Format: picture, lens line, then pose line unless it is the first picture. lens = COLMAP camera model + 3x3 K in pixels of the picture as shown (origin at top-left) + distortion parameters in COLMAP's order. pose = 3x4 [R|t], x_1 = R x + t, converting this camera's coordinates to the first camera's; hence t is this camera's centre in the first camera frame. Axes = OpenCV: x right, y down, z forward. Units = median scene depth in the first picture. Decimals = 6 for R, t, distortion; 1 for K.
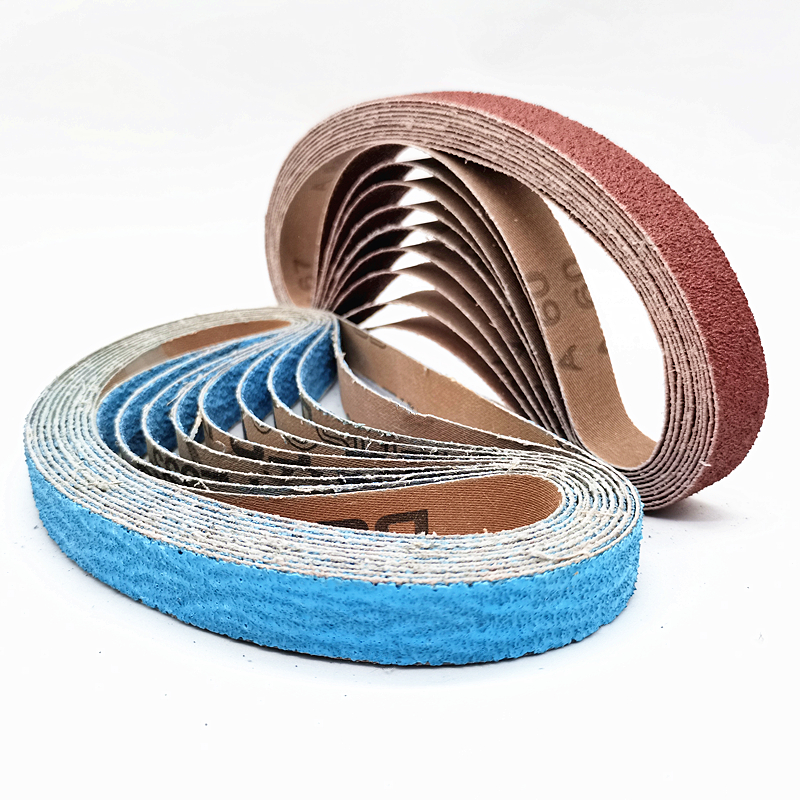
lens RADIAL K [[860.2, 0, 399.2], [0, 860.2, 398.3], [0, 0, 1]] dist [0.012709, 0.000000]
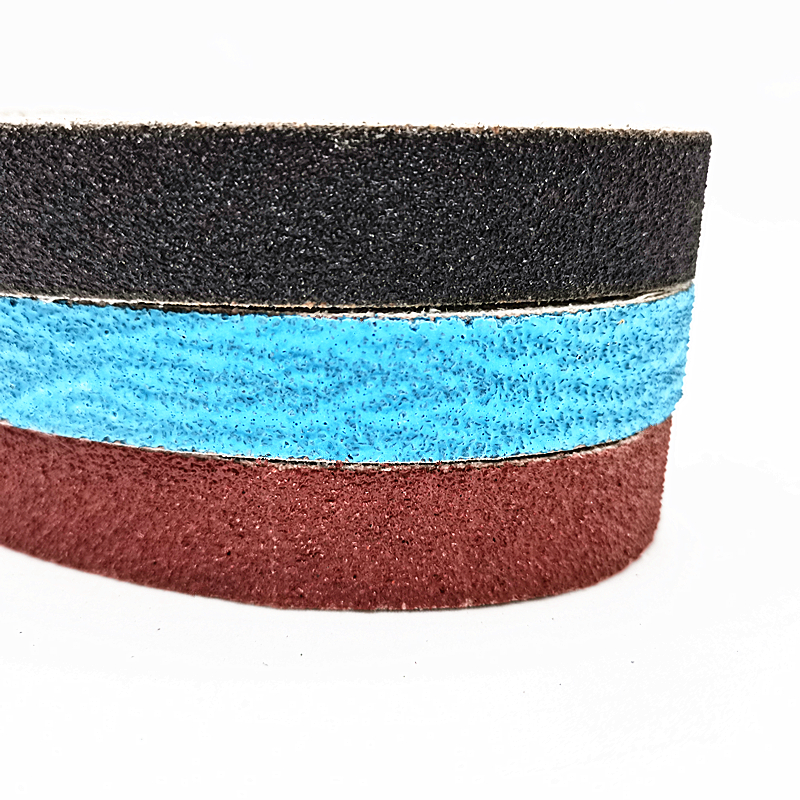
lens RADIAL K [[860.2, 0, 403.7], [0, 860.2, 403.4], [0, 0, 1]] dist [0.012709, 0.000000]
pose [[0.995212, 0.011237, 0.097094, -0.026716], [-0.004152, 0.997333, -0.072869, 0.313633], [-0.097654, 0.072117, 0.992604, 0.354354]]
